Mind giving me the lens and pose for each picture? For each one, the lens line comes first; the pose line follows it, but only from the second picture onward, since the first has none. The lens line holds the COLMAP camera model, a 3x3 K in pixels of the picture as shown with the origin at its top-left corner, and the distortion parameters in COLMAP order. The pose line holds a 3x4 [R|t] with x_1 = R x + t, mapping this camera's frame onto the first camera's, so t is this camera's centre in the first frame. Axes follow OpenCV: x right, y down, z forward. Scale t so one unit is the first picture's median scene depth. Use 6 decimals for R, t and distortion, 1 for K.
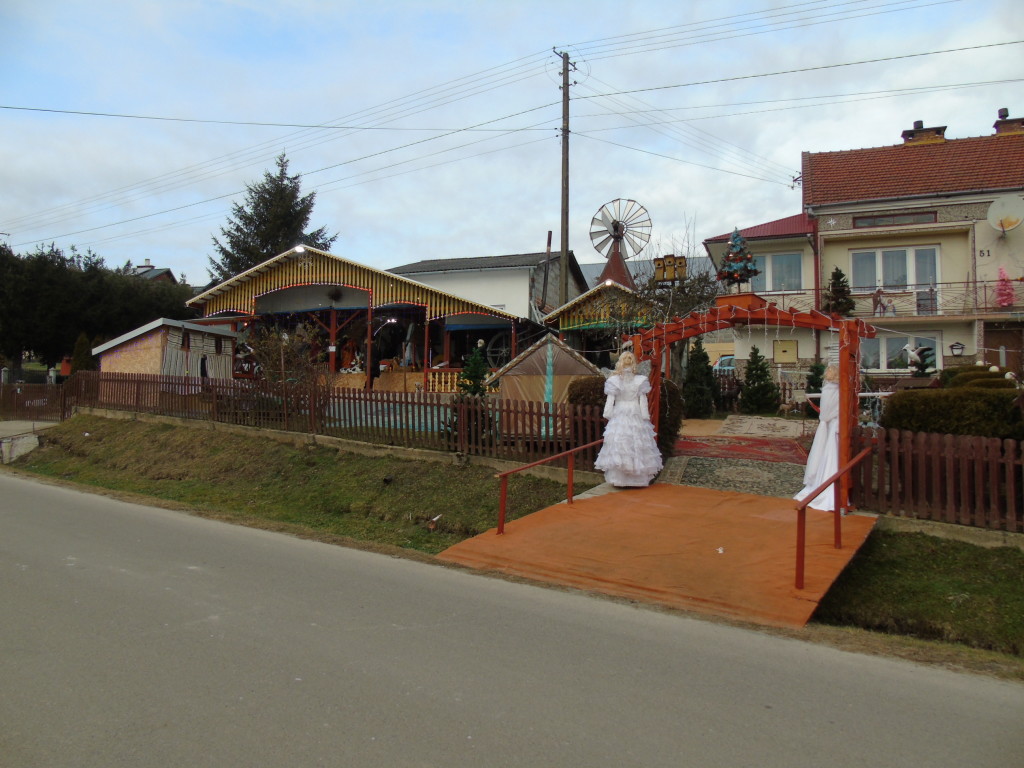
lens RADIAL K [[753.6, 0, 514.7], [0, 753.6, 388.9], [0, 0, 1]] dist [-0.056800, 0.046752]
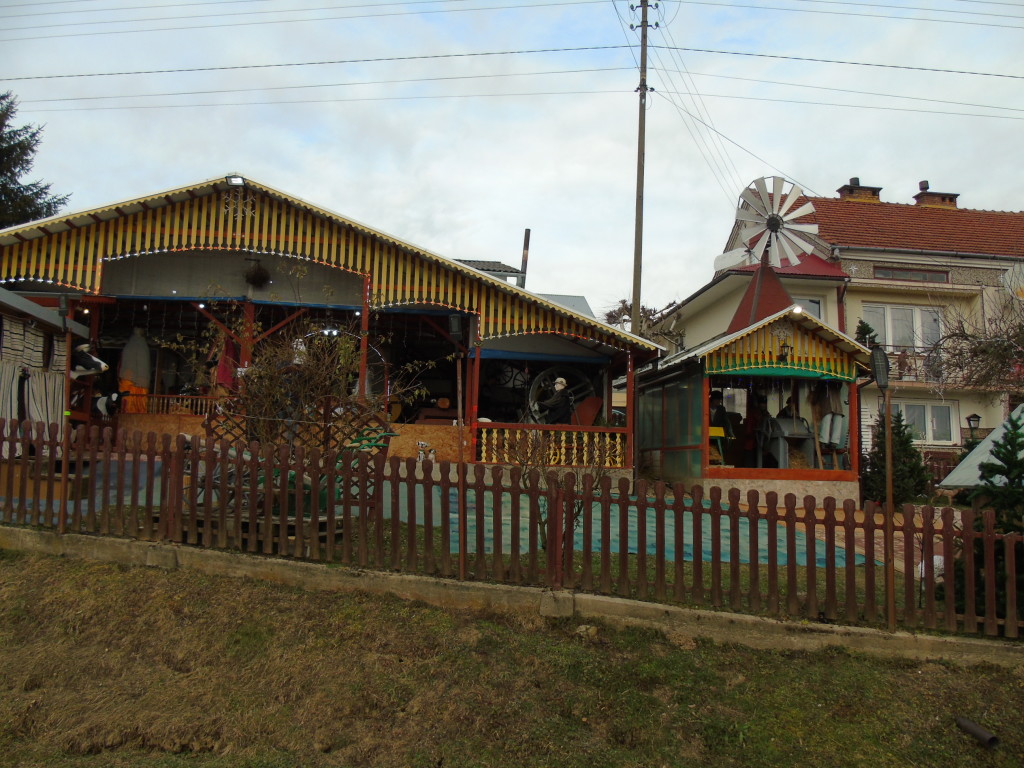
lens RADIAL K [[753.6, 0, 514.7], [0, 753.6, 388.9], [0, 0, 1]] dist [-0.056800, 0.046752]
pose [[0.883956, 0.060913, 0.463586, -0.340087], [-0.037680, 0.997533, -0.059223, -0.017763], [-0.466050, 0.034883, 0.884070, 0.446368]]
